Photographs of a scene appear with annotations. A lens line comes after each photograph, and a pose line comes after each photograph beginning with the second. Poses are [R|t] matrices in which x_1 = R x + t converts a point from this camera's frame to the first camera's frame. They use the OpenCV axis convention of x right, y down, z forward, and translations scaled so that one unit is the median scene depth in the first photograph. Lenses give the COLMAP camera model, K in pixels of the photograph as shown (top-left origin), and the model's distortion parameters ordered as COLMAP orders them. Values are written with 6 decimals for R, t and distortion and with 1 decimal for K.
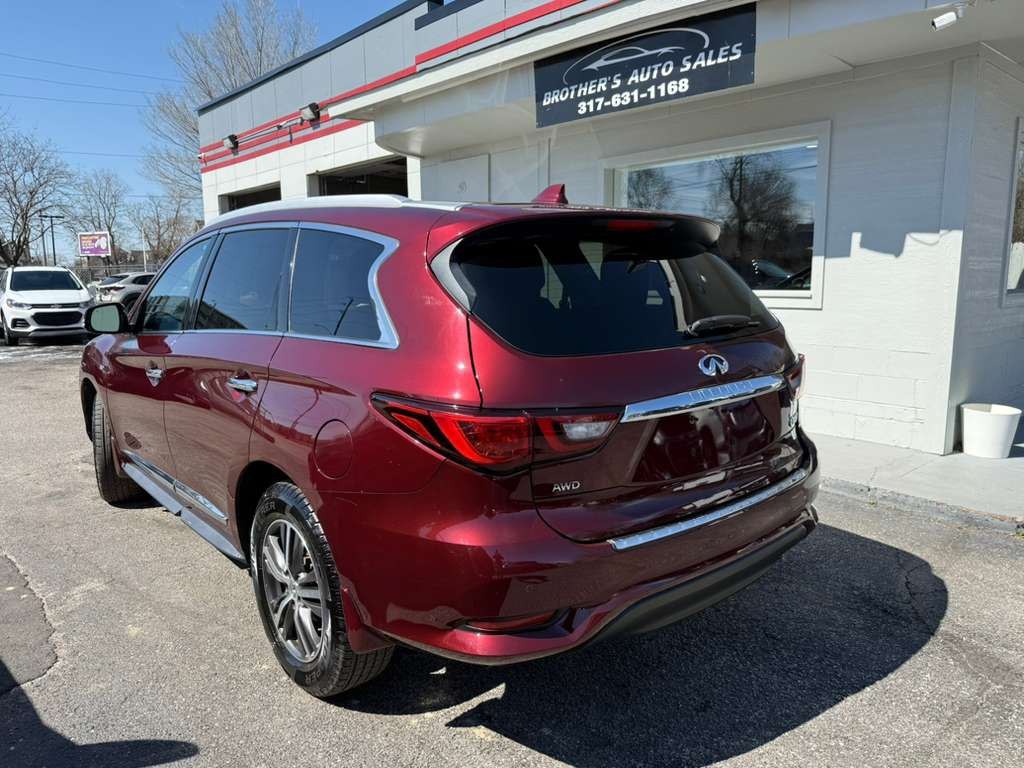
lens RADIAL K [[724.6, 0, 514.2], [0, 724.6, 390.6], [0, 0, 1]] dist [0.009144, -0.022253]
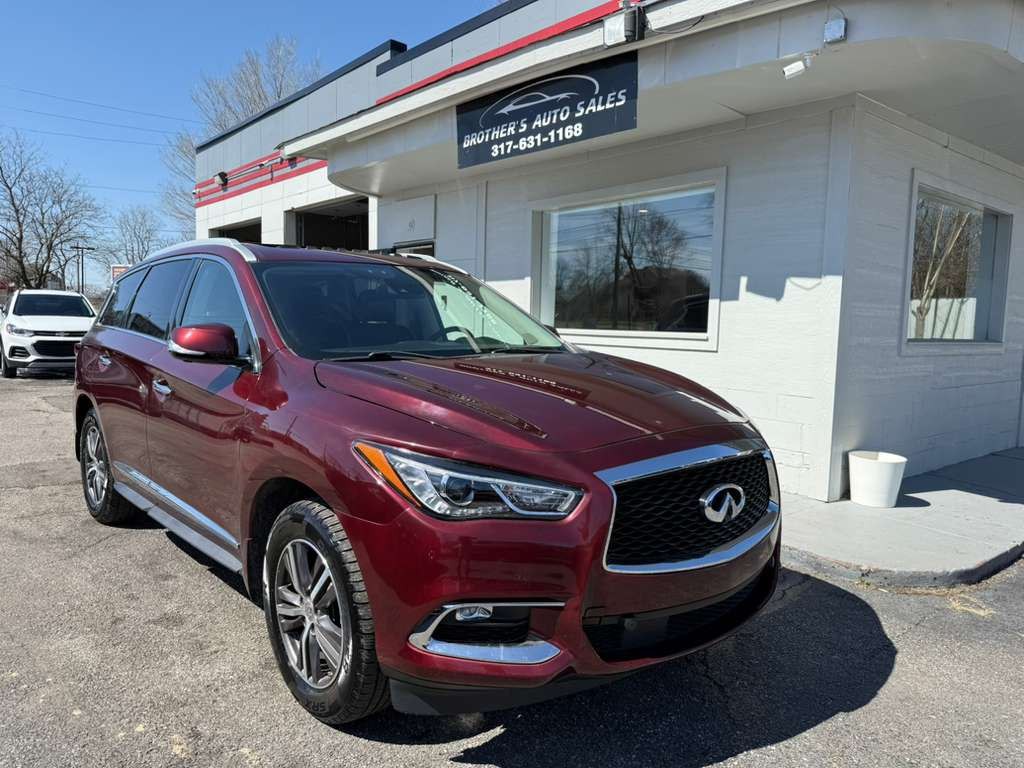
lens RADIAL K [[724.6, 0, 514.2], [0, 724.6, 385.3], [0, 0, 1]] dist [0.009144, -0.022253]
pose [[0.998935, 0.033880, -0.031309, 0.185131], [-0.035895, 0.997159, -0.066219, 0.010888], [0.028976, 0.067272, 0.997314, -0.002162]]
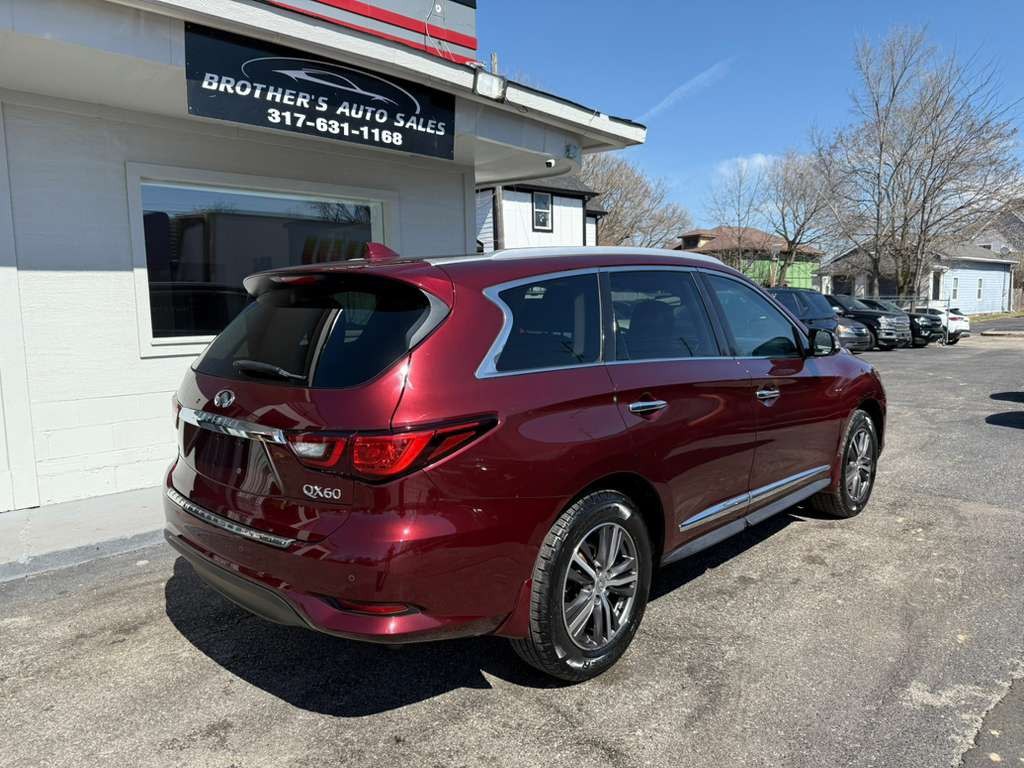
lens RADIAL K [[724.6, 0, 512.1], [0, 724.6, 386.6], [0, 0, 1]] dist [0.009144, -0.022253]
pose [[-0.035175, -0.100433, 0.994322, -0.858071], [0.177351, 0.978518, 0.105111, -0.144402], [-0.983519, 0.180041, -0.016607, 0.905284]]
